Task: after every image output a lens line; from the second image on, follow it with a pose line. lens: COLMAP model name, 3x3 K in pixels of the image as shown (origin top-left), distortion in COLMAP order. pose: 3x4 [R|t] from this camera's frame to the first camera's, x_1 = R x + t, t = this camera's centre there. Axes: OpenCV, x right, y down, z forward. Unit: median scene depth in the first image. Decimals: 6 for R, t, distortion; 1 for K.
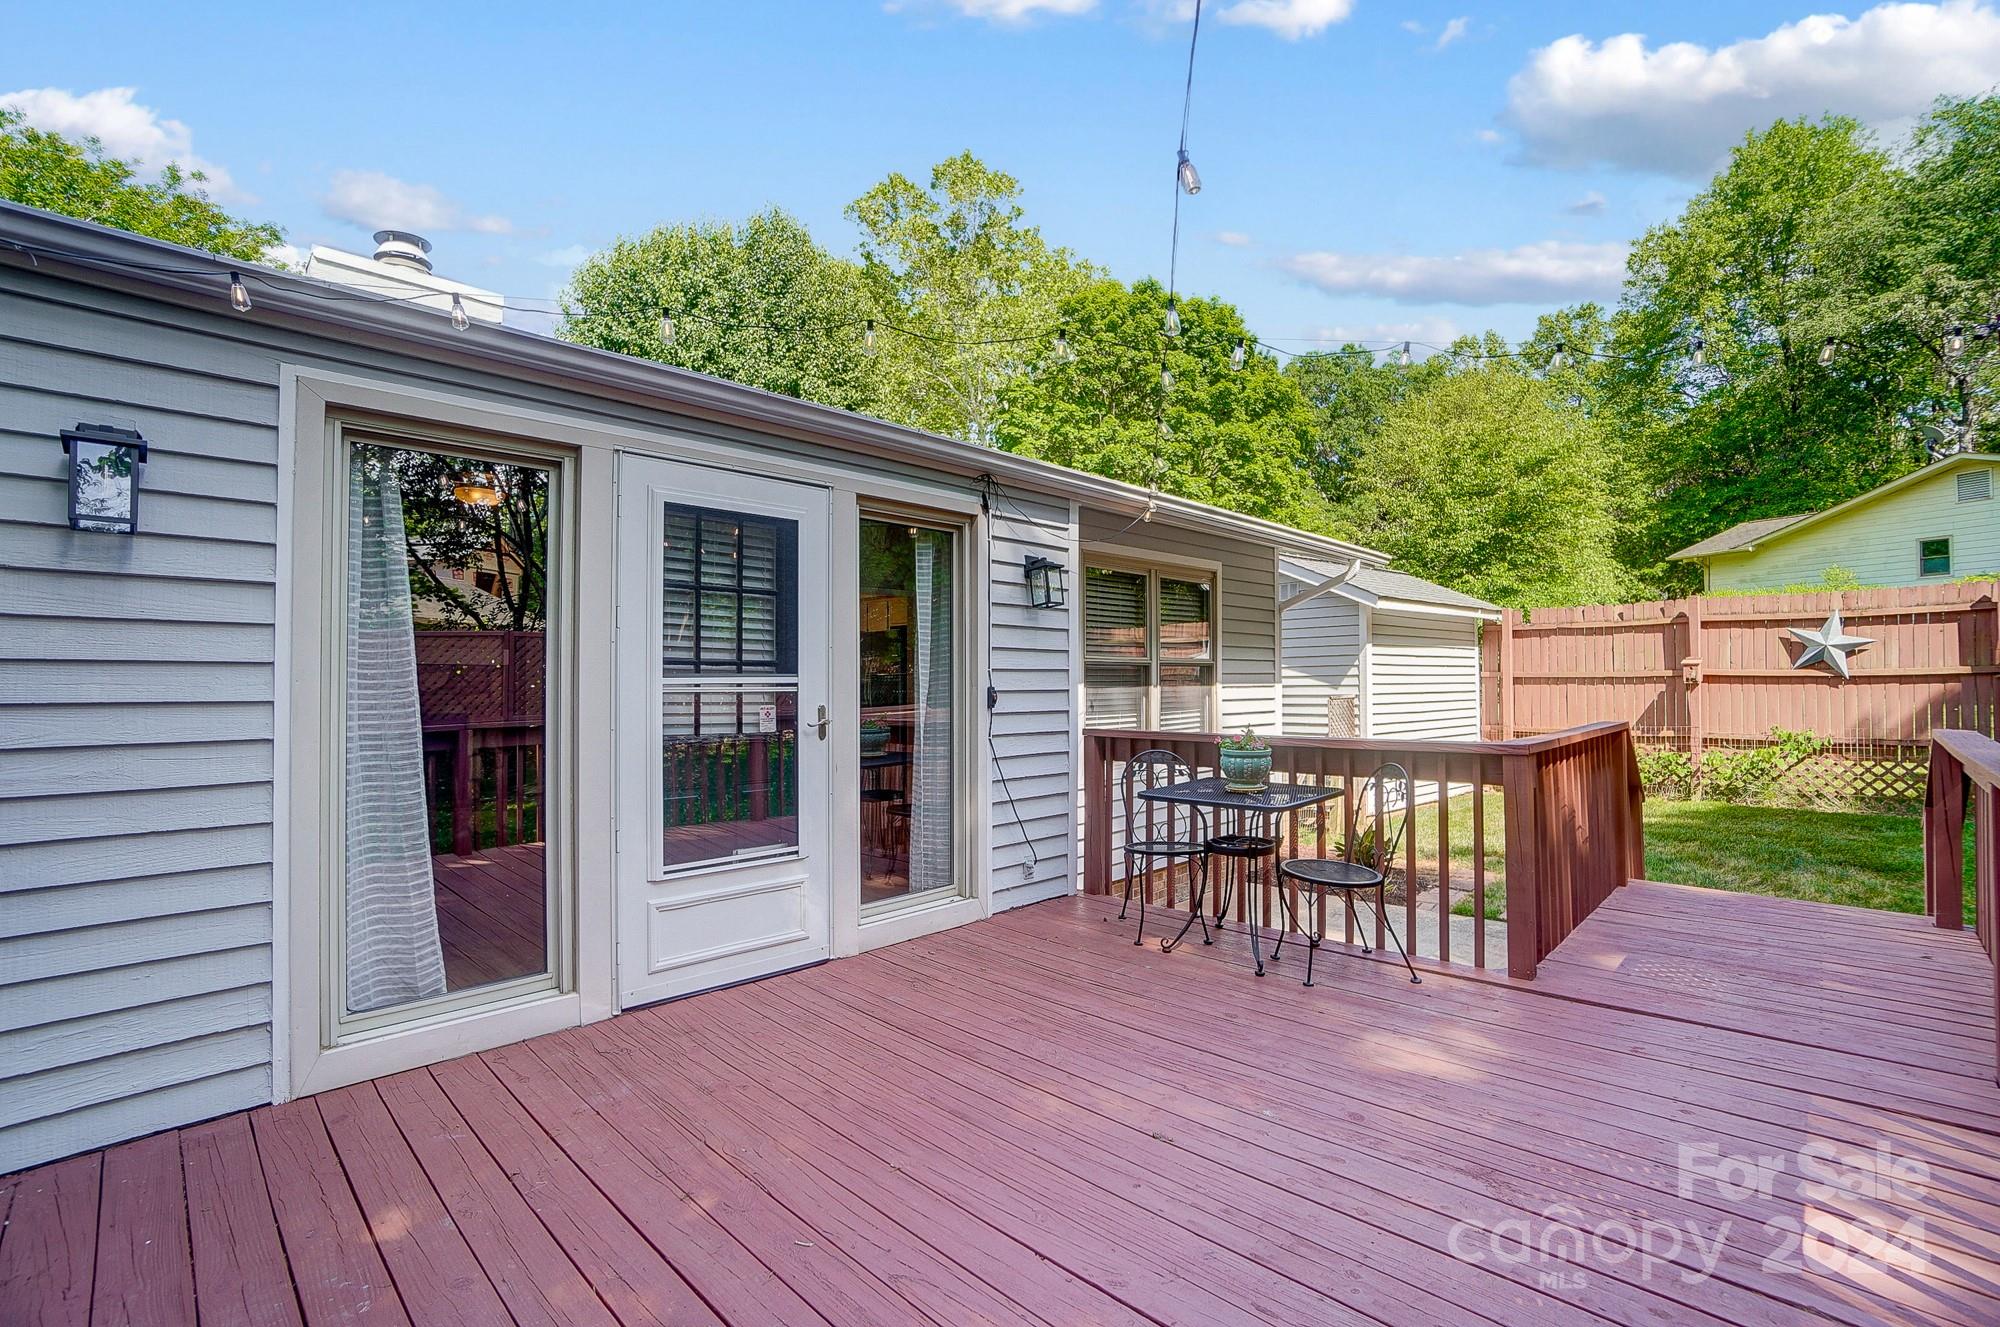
lens RADIAL K [[898.9, 0, 1000.0], [0, 898.9, 663.5], [0, 0, 1]] dist [-0.054069, 0.019898]
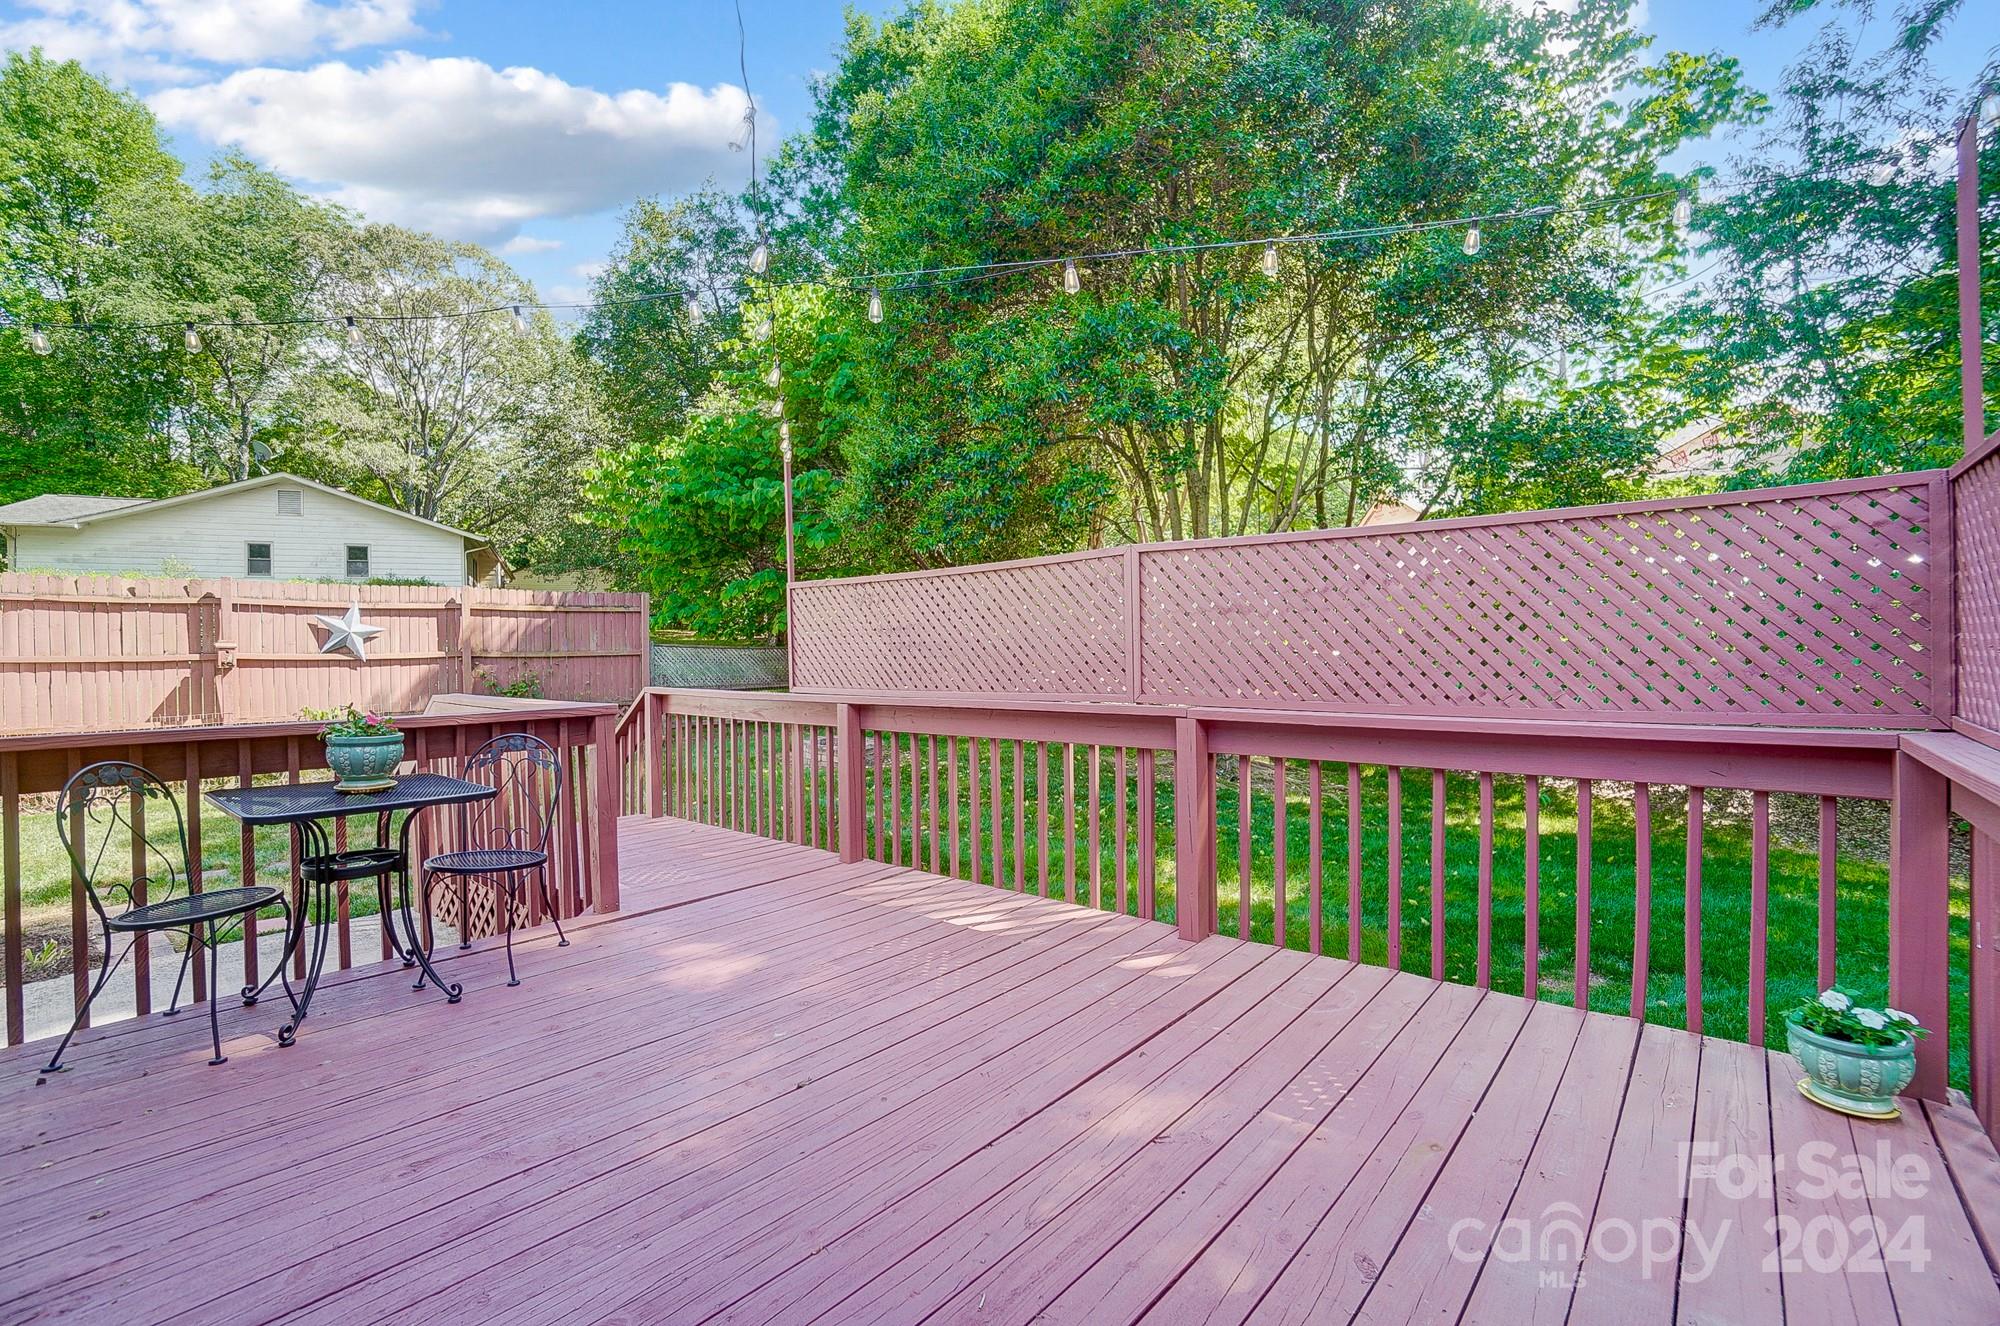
lens RADIAL K [[898.9, 0, 1000.0], [0, 898.9, 663.0], [0, 0, 1]] dist [-0.054069, 0.019898]
pose [[-0.070368, -0.001734, 0.997520, -0.530805], [-0.003528, 0.999993, 0.001490, 0.031379], [-0.997515, -0.003415, -0.070374, 0.529906]]
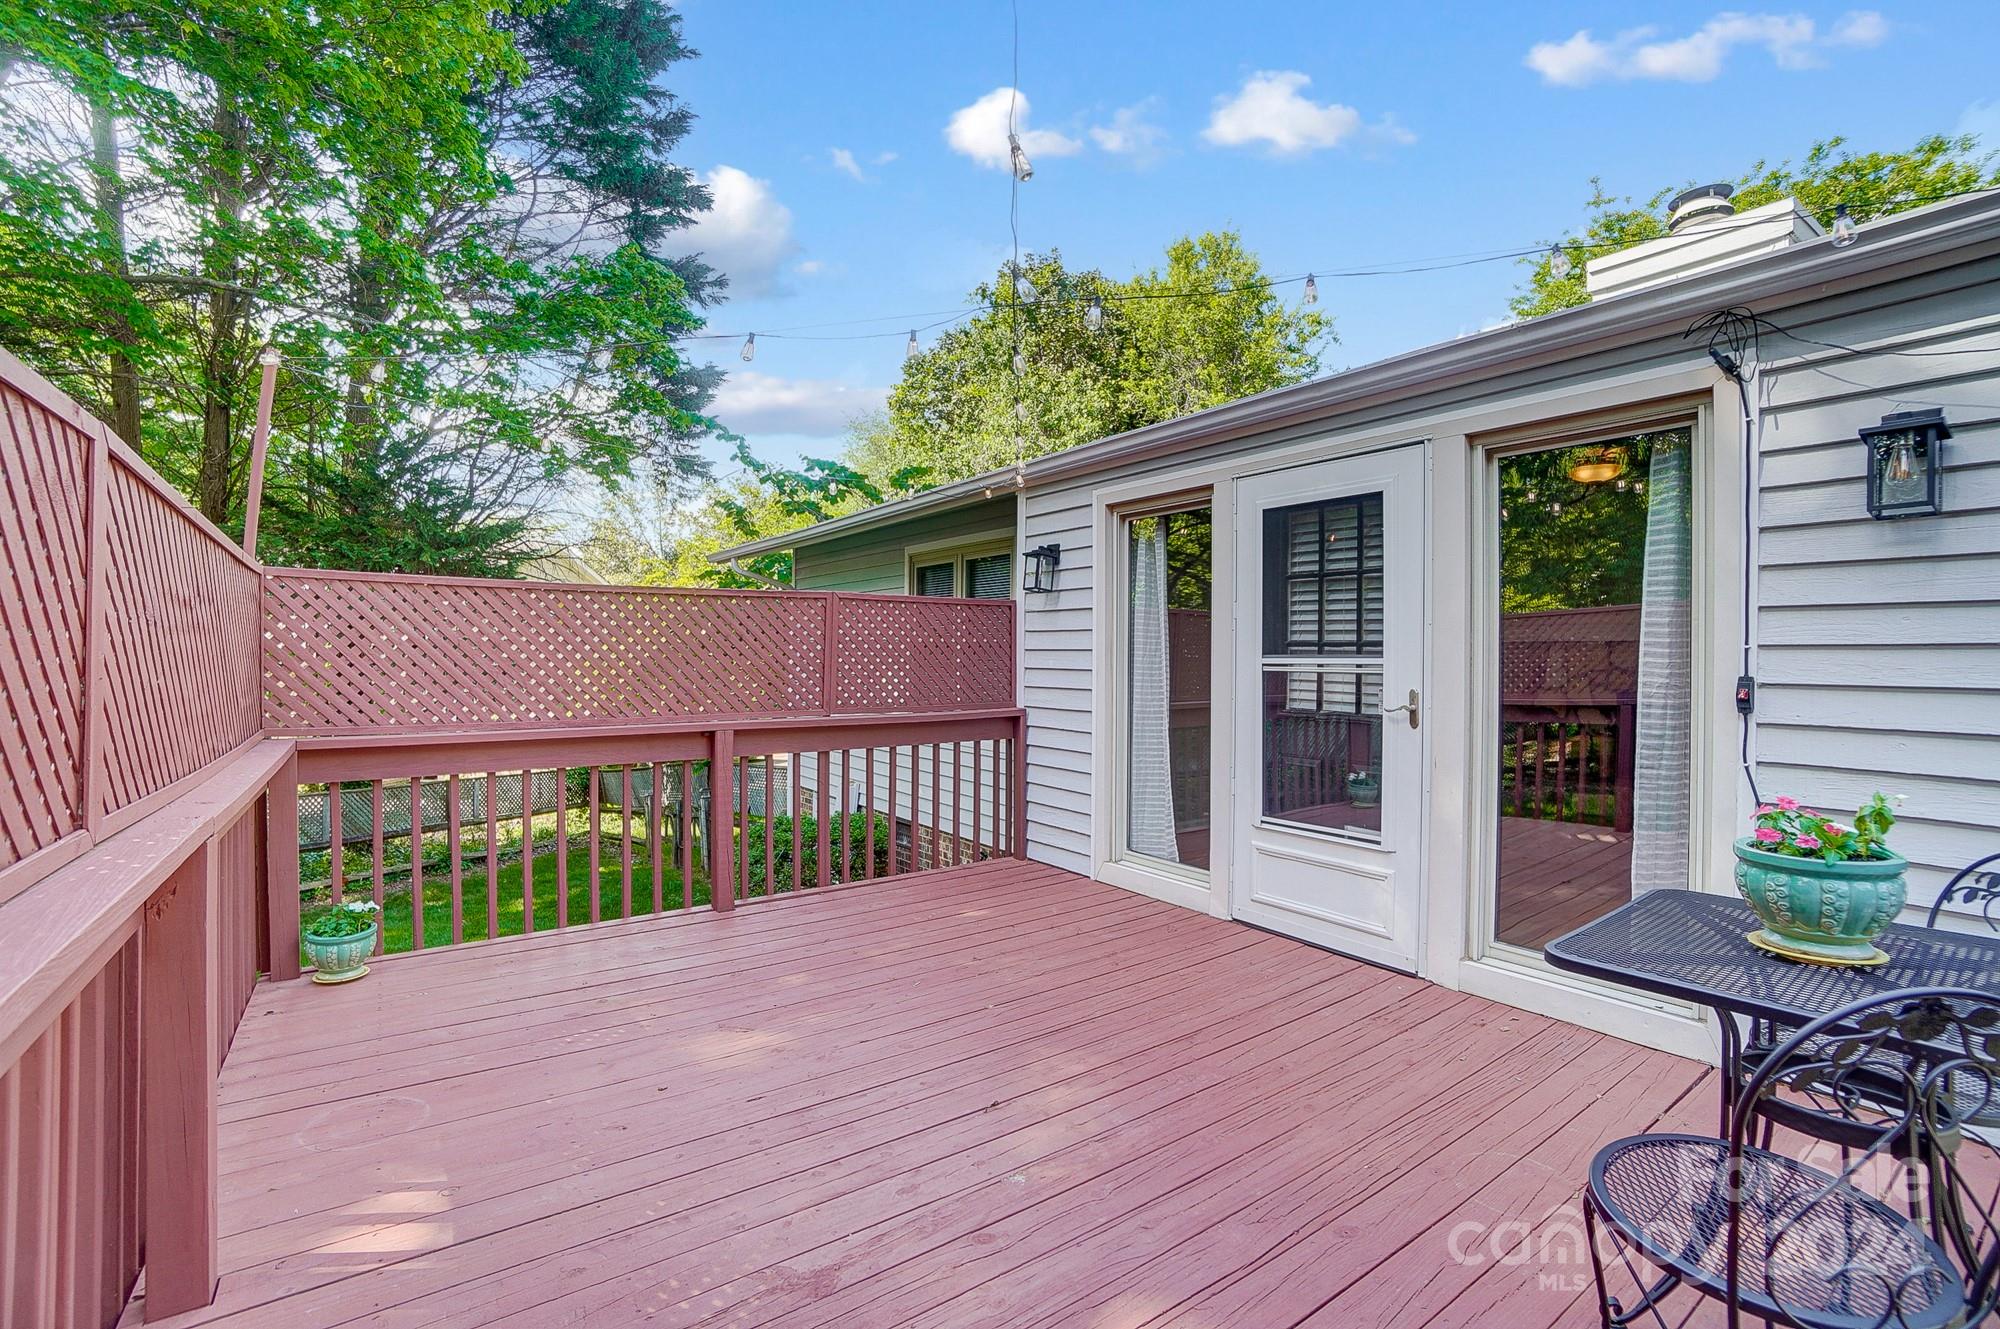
lens RADIAL K [[898.9, 0, 1000.0], [0, 898.9, 664.5], [0, 0, 1]] dist [-0.054069, 0.019898]
pose [[-0.177391, 0.007142, -0.984115, 0.741504], [0.010072, 0.999934, 0.005441, 0.012848], [0.984089, -0.008947, -0.177451, 0.747493]]
